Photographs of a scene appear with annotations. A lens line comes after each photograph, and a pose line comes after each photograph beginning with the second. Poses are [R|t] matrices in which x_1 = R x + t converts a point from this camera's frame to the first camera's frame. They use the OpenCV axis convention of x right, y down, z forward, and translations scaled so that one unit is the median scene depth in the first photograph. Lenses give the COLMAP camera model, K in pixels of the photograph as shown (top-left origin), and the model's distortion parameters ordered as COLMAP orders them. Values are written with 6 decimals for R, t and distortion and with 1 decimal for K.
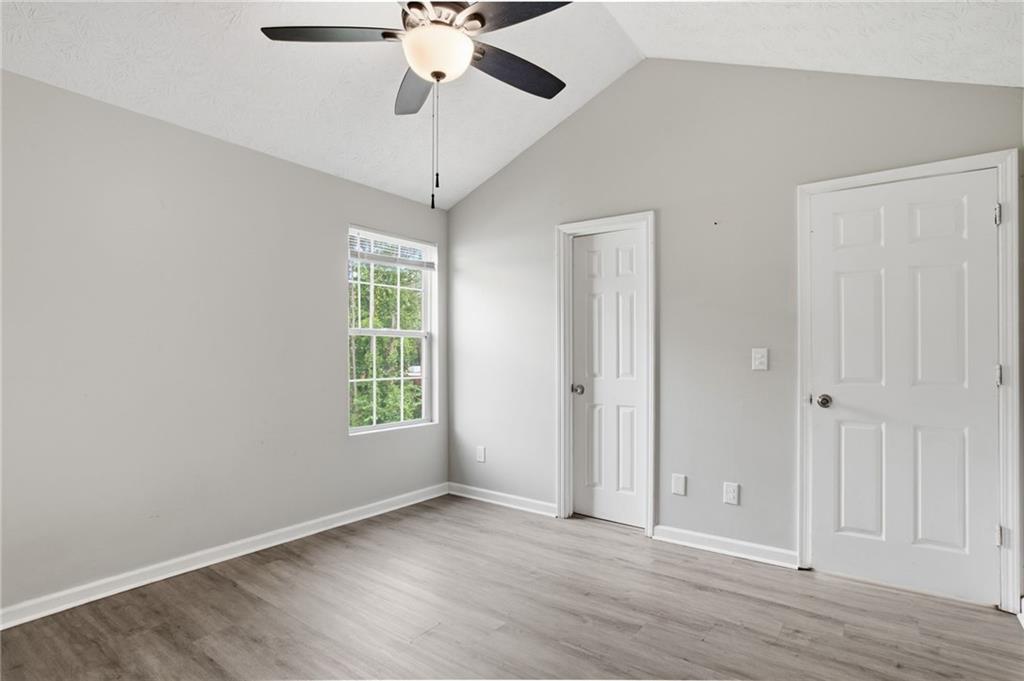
lens RADIAL K [[529.5, 0, 525.0], [0, 529.5, 356.0], [0, 0, 1]] dist [-0.020918, 0.005884]
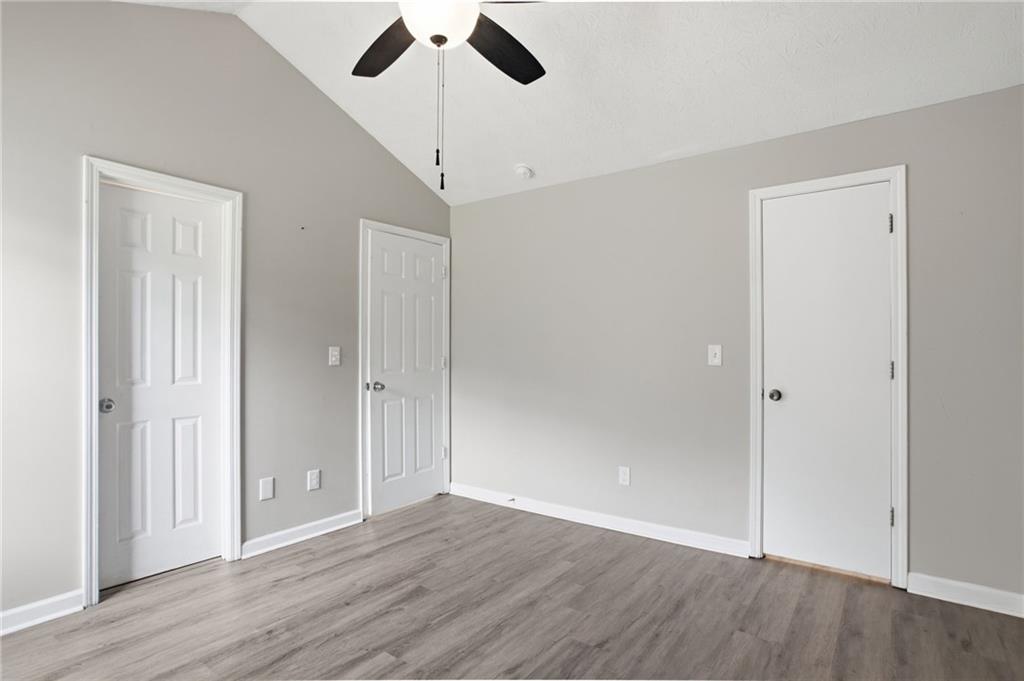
lens RADIAL K [[529.5, 0, 513.9], [0, 529.5, 346.8], [0, 0, 1]] dist [-0.020918, 0.005884]
pose [[0.015412, 0.005352, 0.999867, -0.691124], [0.009663, 0.999938, -0.005501, -0.004325], [-0.999835, 0.009747, 0.015360, 0.564895]]
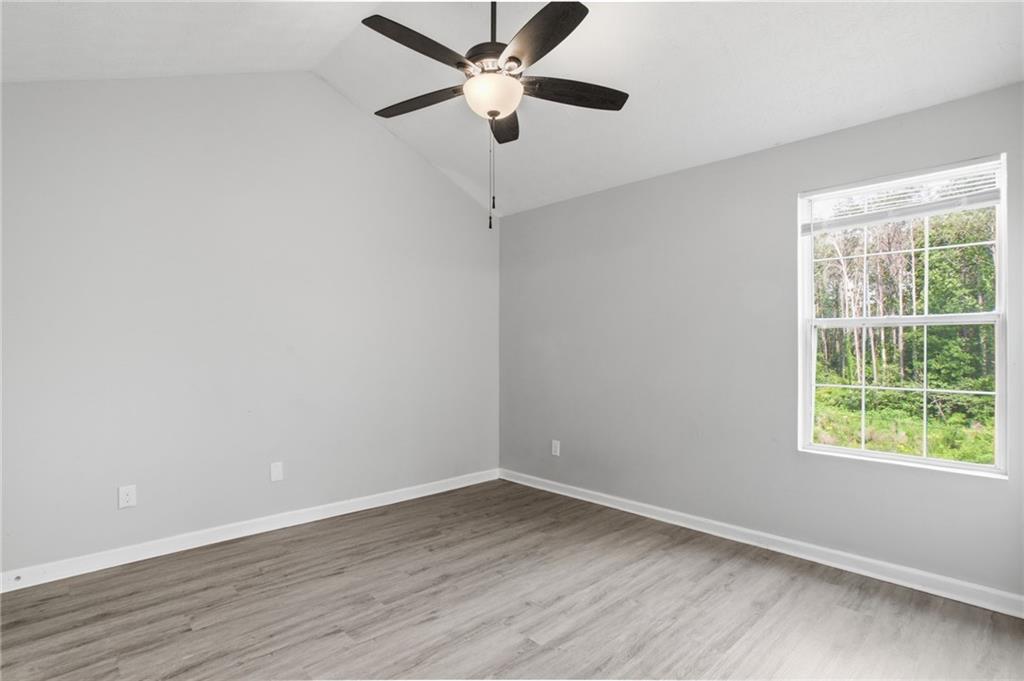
lens RADIAL K [[529.5, 0, 505.6], [0, 529.5, 343.3], [0, 0, 1]] dist [-0.020918, 0.005884]
pose [[-0.198789, -0.008992, -0.980001, 0.647682], [-0.009102, 0.999932, -0.007329, -0.006404], [0.980000, 0.007463, -0.198858, 0.829147]]
